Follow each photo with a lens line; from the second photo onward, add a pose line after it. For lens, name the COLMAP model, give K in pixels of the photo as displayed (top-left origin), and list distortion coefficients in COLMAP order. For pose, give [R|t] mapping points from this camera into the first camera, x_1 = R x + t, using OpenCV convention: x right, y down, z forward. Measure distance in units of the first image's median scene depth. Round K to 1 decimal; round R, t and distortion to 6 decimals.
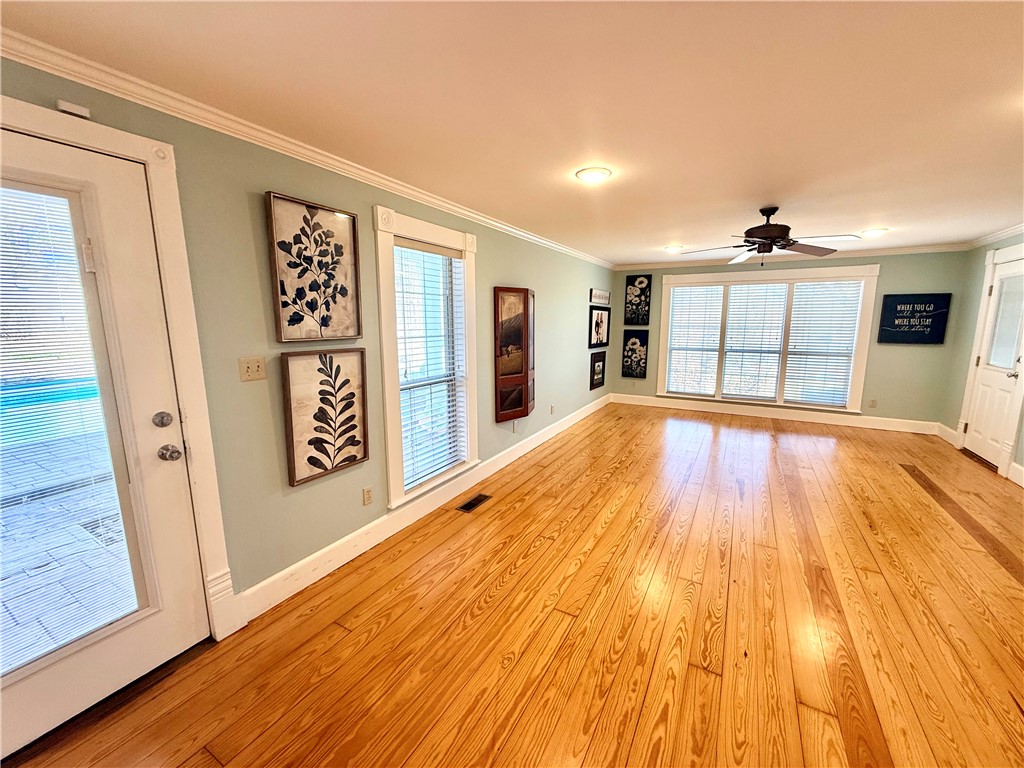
lens RADIAL K [[409.2, 0, 514.8], [0, 409.2, 385.6], [0, 0, 1]] dist [0.000149, 0.000523]
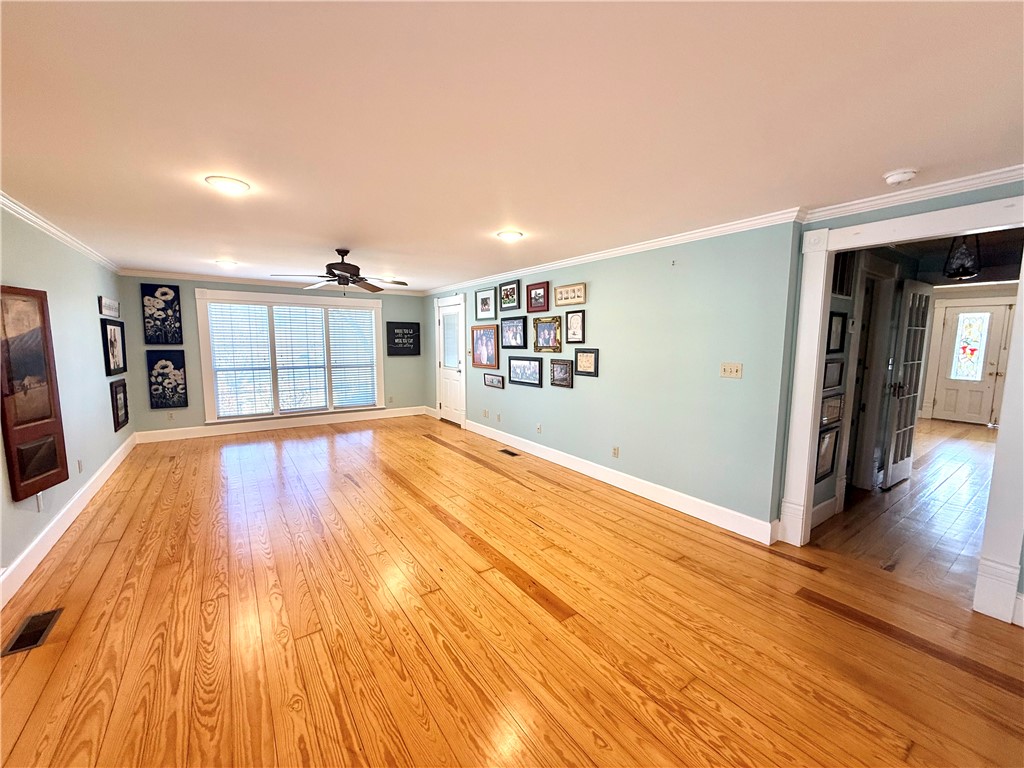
lens RADIAL K [[409.2, 0, 511.7], [0, 409.2, 383.8], [0, 0, 1]] dist [0.000149, 0.000523]
pose [[0.427540, -0.094164, 0.899079, -0.259973], [0.137966, 0.989706, 0.038049, -0.006263], [-0.893406, 0.107774, 0.436130, 0.036568]]
